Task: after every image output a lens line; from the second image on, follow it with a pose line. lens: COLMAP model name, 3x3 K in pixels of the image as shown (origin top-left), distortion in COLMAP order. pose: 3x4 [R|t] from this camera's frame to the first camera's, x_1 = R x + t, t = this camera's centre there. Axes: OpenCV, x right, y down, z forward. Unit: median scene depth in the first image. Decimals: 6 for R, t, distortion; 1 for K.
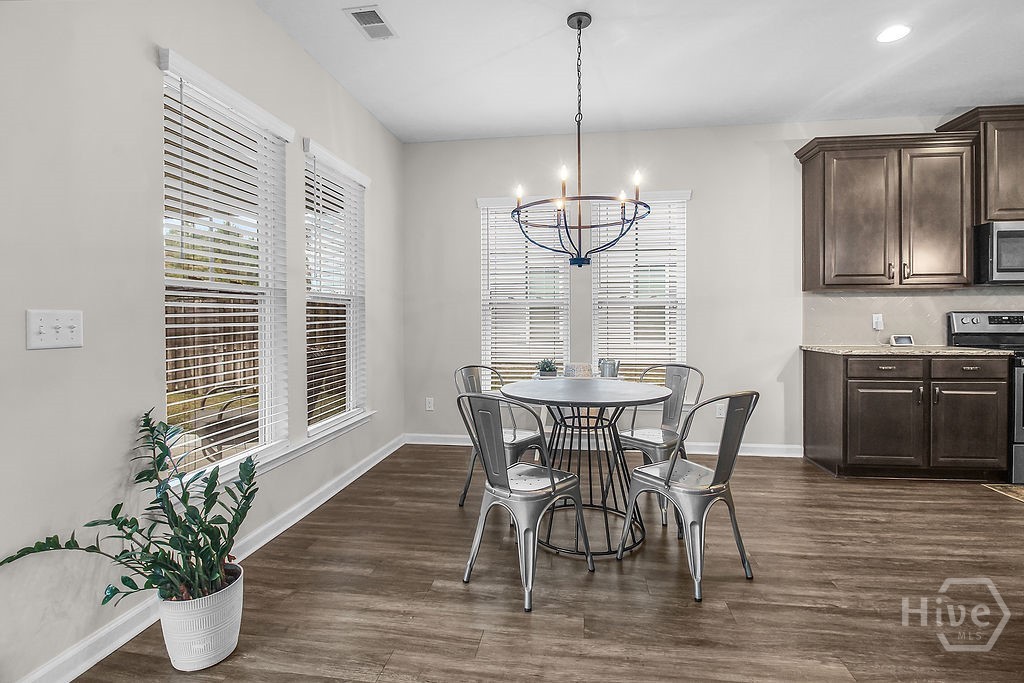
lens RADIAL K [[486.8, 0, 519.1], [0, 486.8, 322.8], [0, 0, 1]] dist [-0.020247, -0.000940]
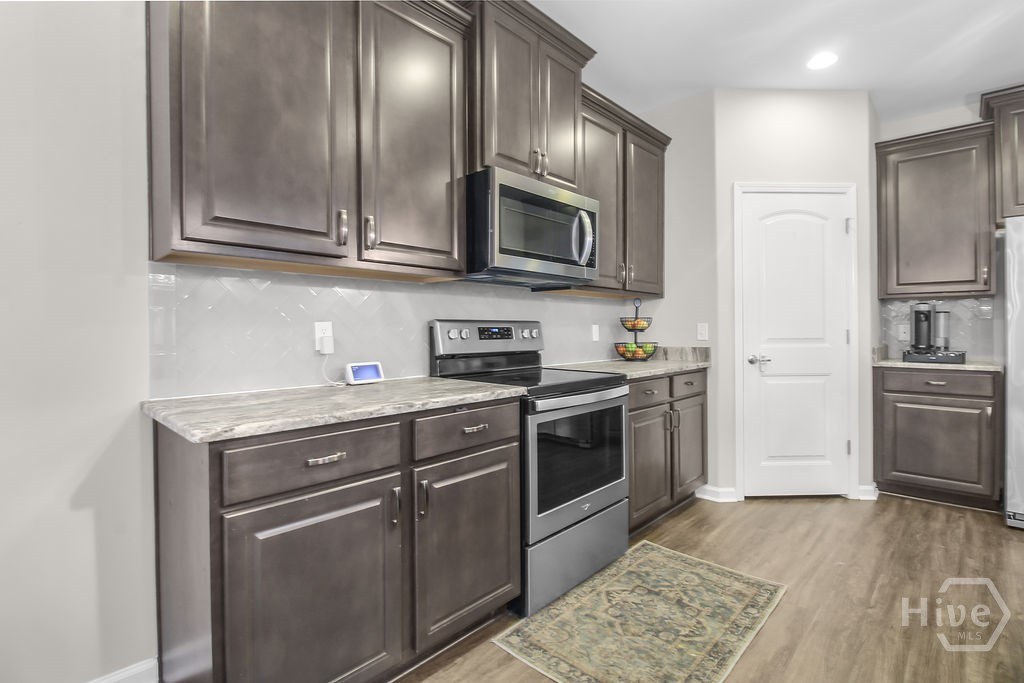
lens RADIAL K [[486.8, 0, 512.9], [0, 486.8, 335.8], [0, 0, 1]] dist [-0.020247, -0.000940]
pose [[0.584515, -0.010736, 0.811312, 0.495060], [0.006503, 0.999942, 0.008548, -0.008051], [-0.811357, 0.000280, 0.584551, 0.598637]]
